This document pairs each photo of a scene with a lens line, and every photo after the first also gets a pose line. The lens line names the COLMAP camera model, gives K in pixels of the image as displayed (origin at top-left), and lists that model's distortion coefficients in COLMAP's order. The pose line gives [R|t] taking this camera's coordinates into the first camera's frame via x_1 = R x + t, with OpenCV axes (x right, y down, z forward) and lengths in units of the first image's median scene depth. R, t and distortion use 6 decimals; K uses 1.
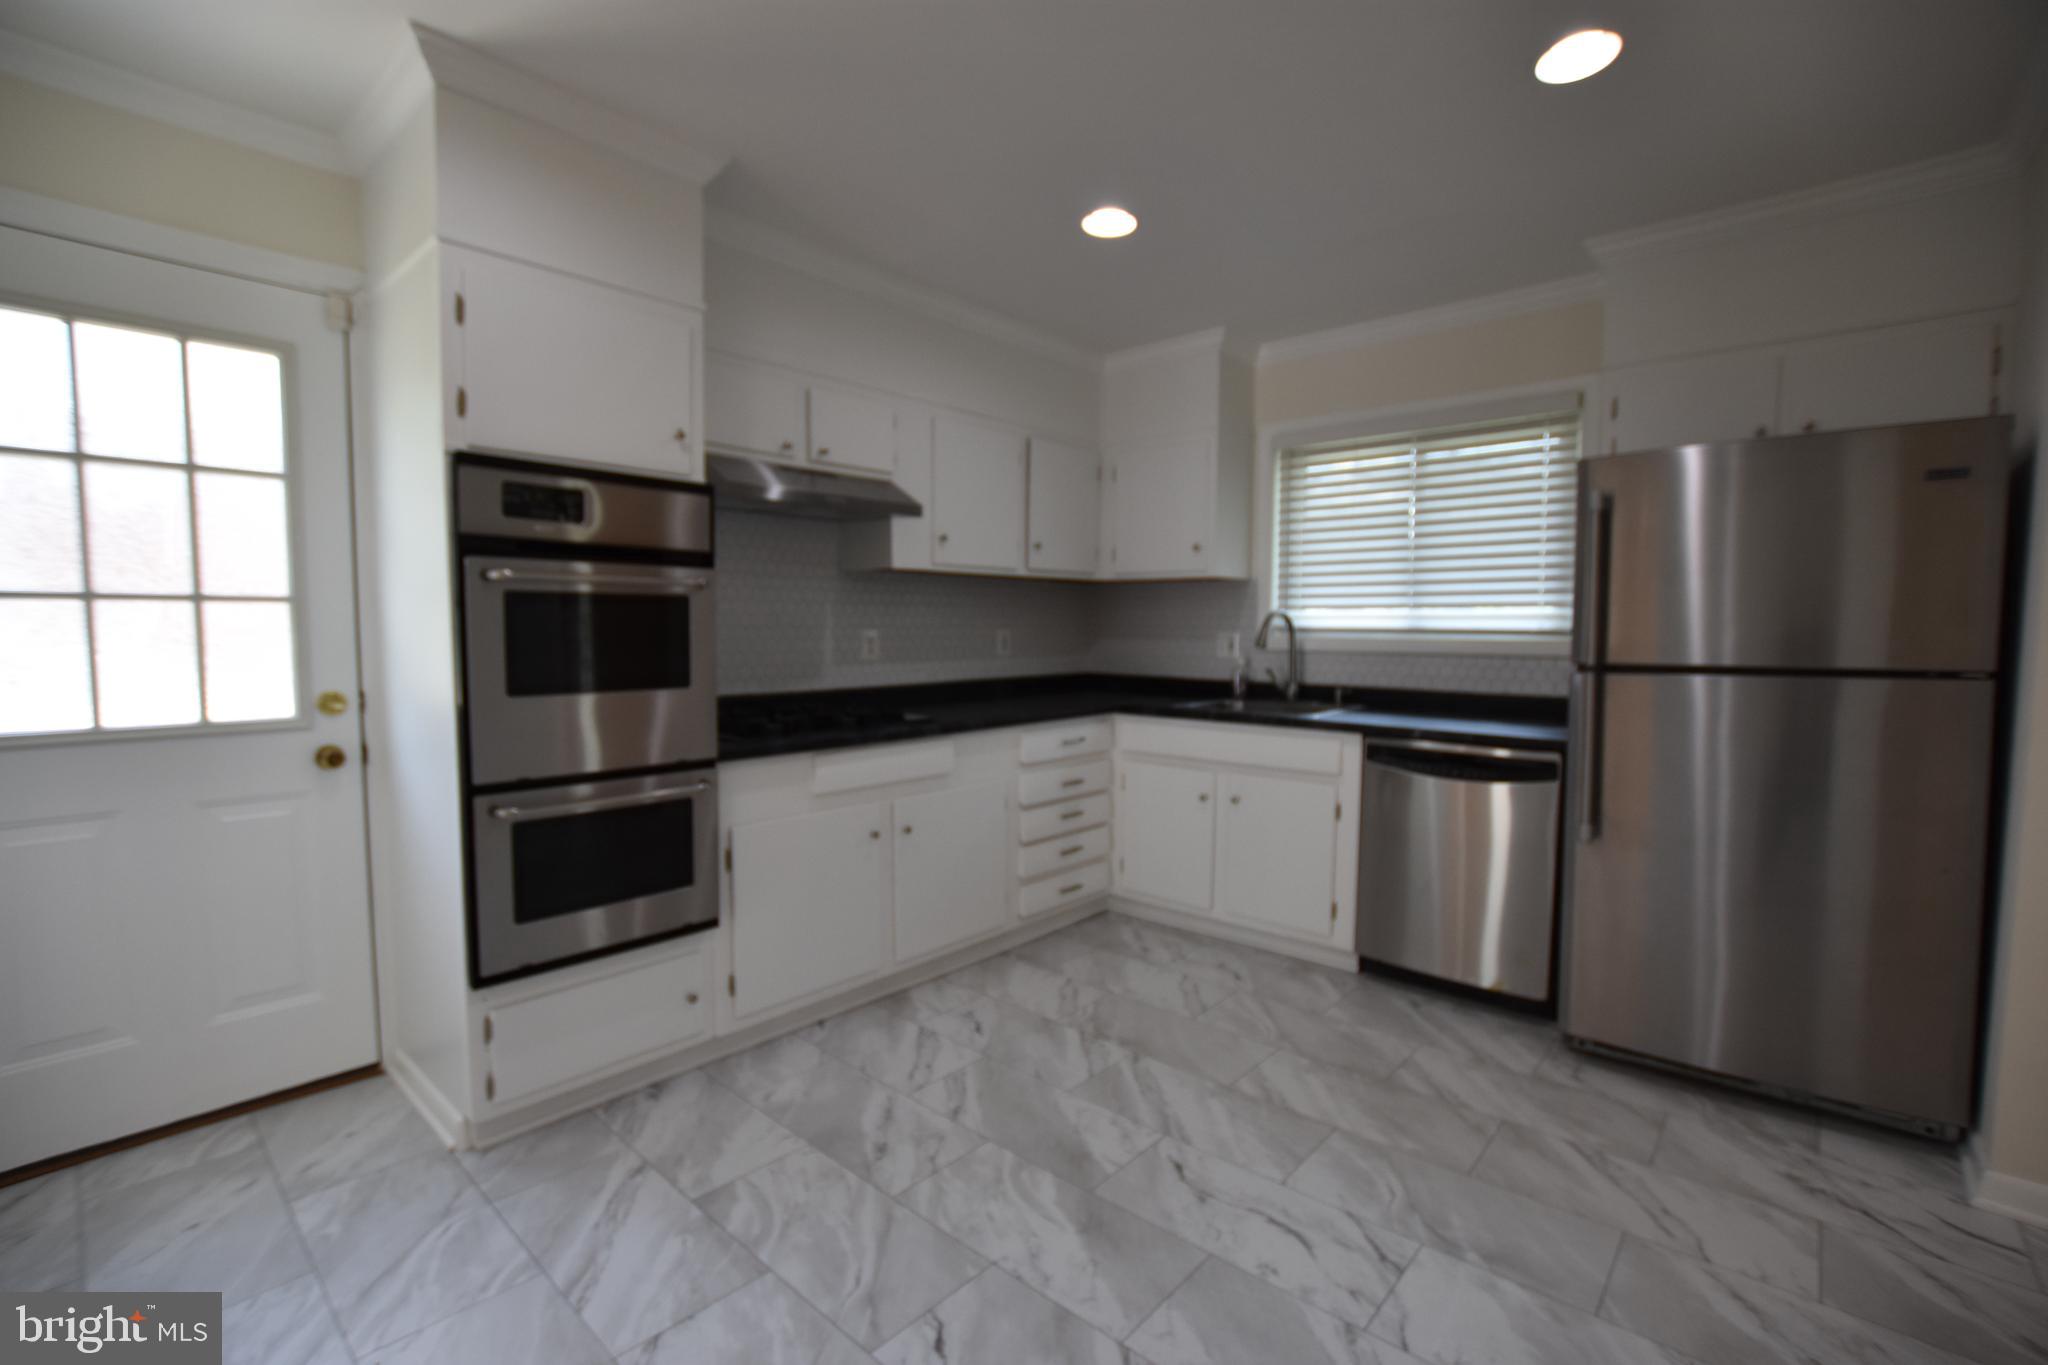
lens RADIAL K [[900.3, 0, 1021.5], [0, 900.3, 689.0], [0, 0, 1]] dist [-0.030180, 0.004552]
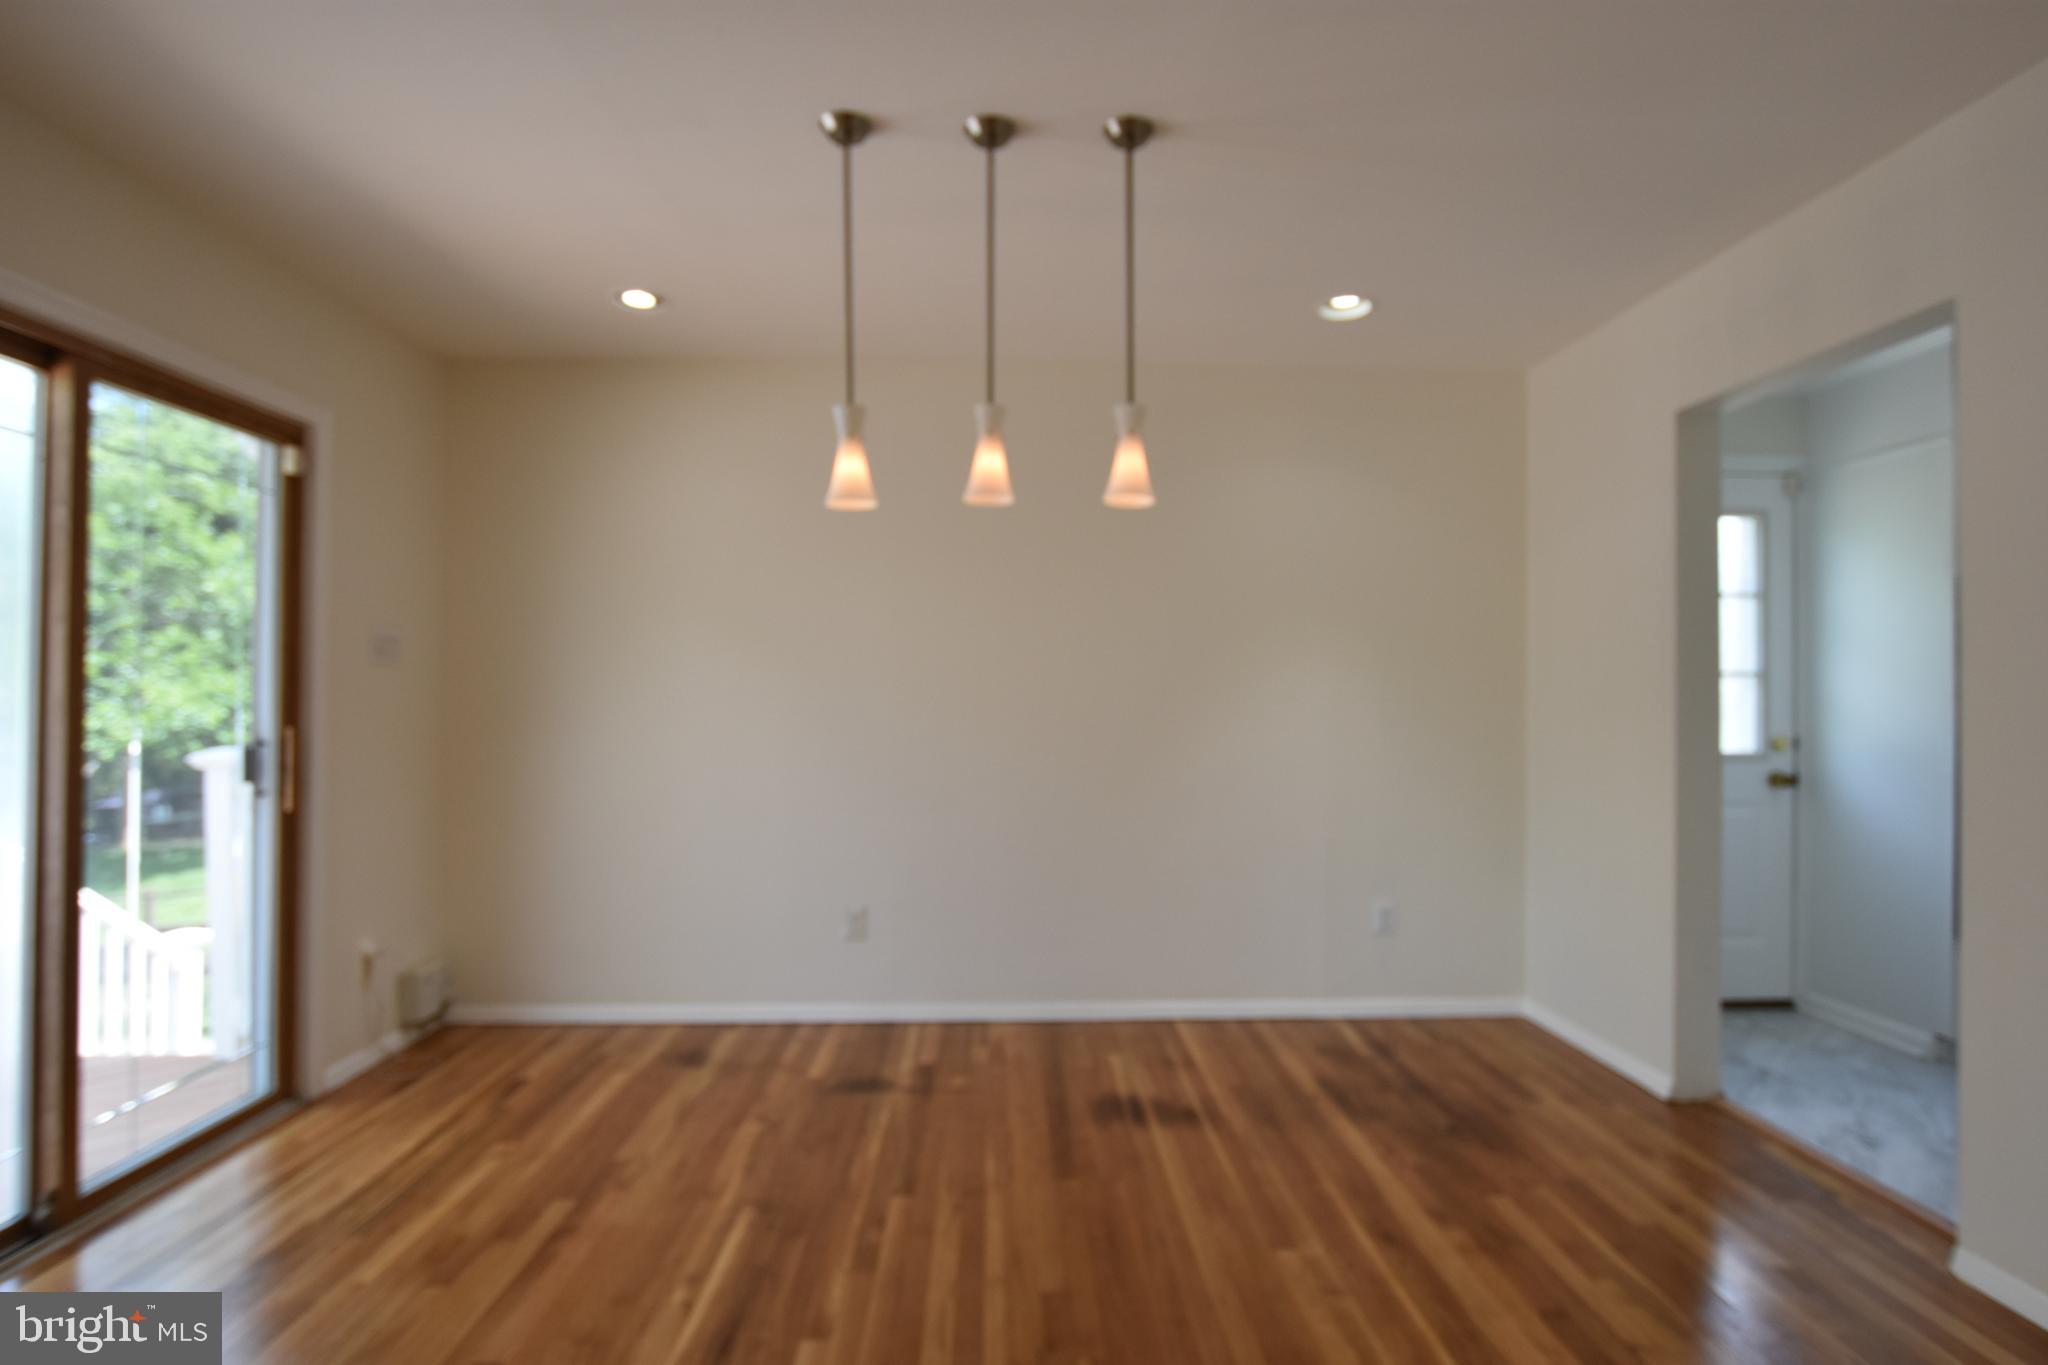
lens RADIAL K [[1035.7, 0, 1021.1], [0, 1035.7, 689.3], [0, 0, 1]] dist [-0.022294, 0.001899]
pose [[0.682189, -0.014296, -0.731036, -0.414792], [-0.044831, 0.997110, -0.061334, 0.092713], [0.729800, 0.074614, 0.679576, -1.185370]]
